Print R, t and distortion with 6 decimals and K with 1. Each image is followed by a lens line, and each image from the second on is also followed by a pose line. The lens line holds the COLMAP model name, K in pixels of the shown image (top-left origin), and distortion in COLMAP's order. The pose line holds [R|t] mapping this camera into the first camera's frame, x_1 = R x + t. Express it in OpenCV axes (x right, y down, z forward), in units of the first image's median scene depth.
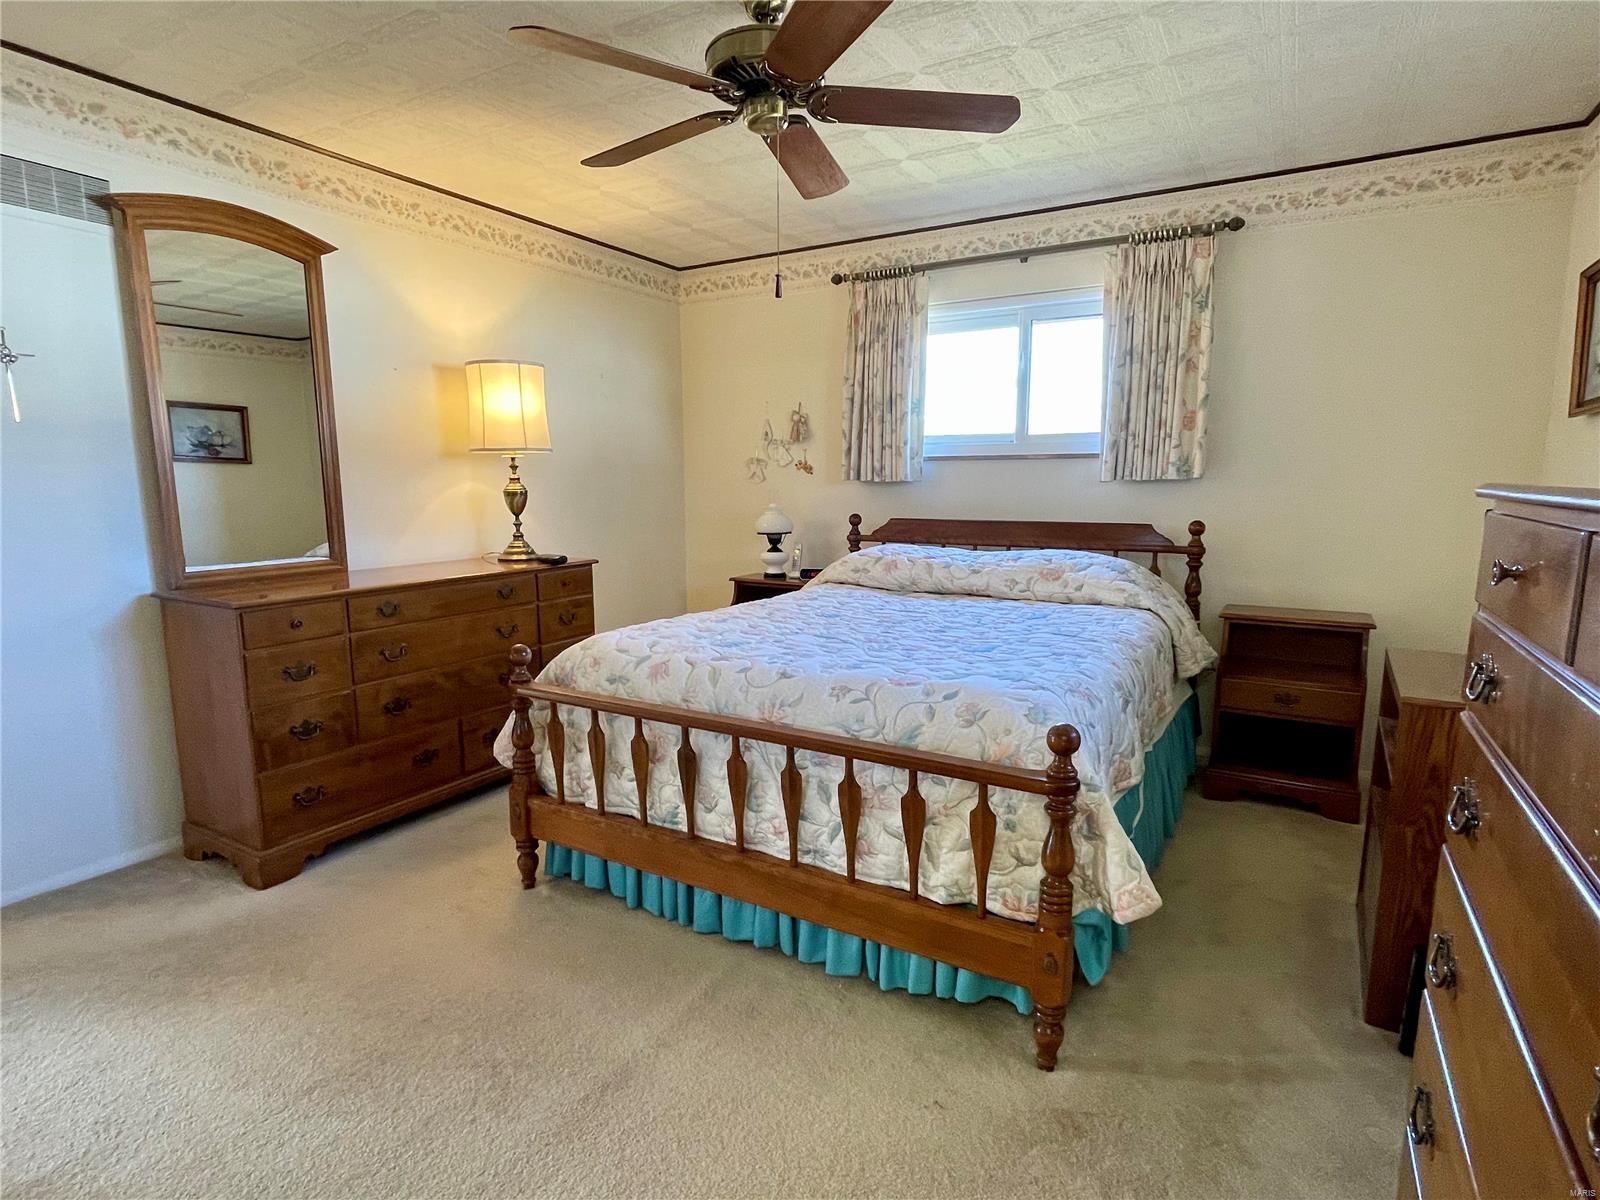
lens RADIAL K [[824.1, 0, 796.9], [0, 824.1, 629.8], [0, 0, 1]] dist [-0.037227, 0.001081]
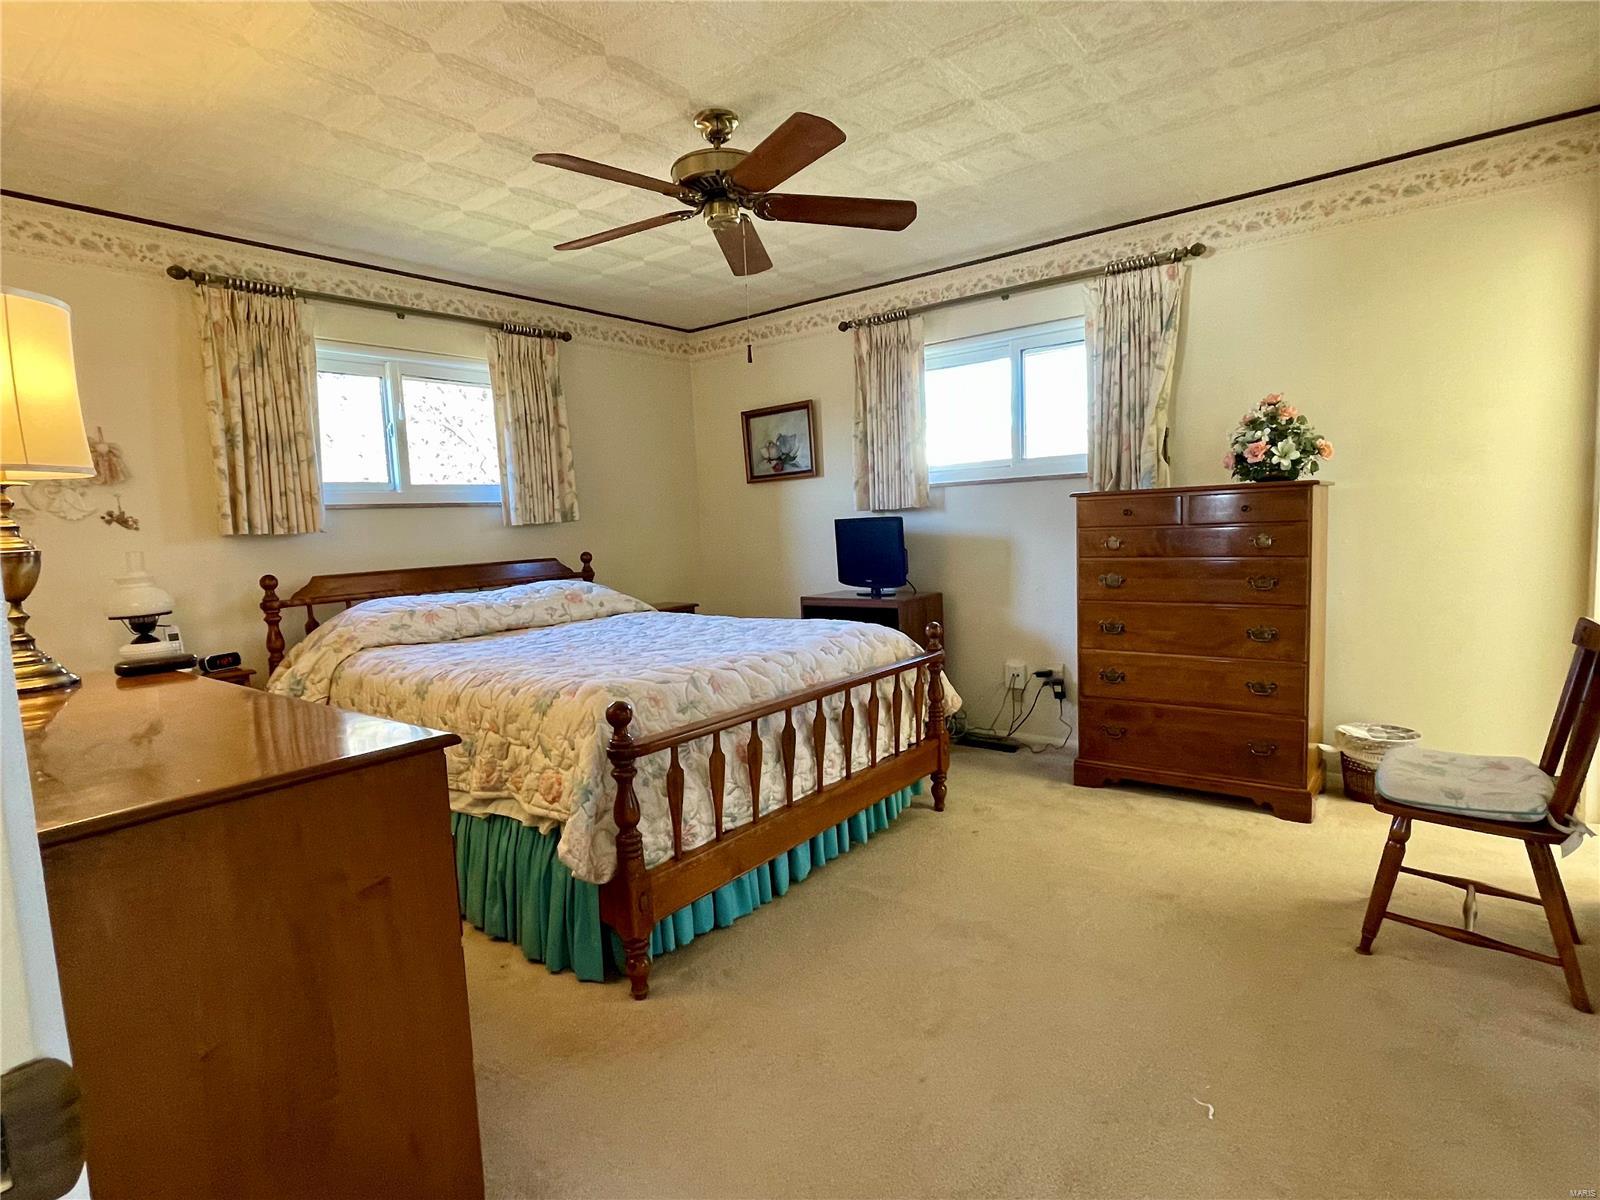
lens RADIAL K [[862.5, 0, 797.3], [0, 862.5, 605.0], [0, 0, 1]] dist [-0.002291, 0.000352]
pose [[0.109695, -0.100338, 0.988888, -0.805151], [0.220971, 0.972457, 0.074159, -0.071279], [-0.969092, 0.210381, 0.128846, 0.466984]]
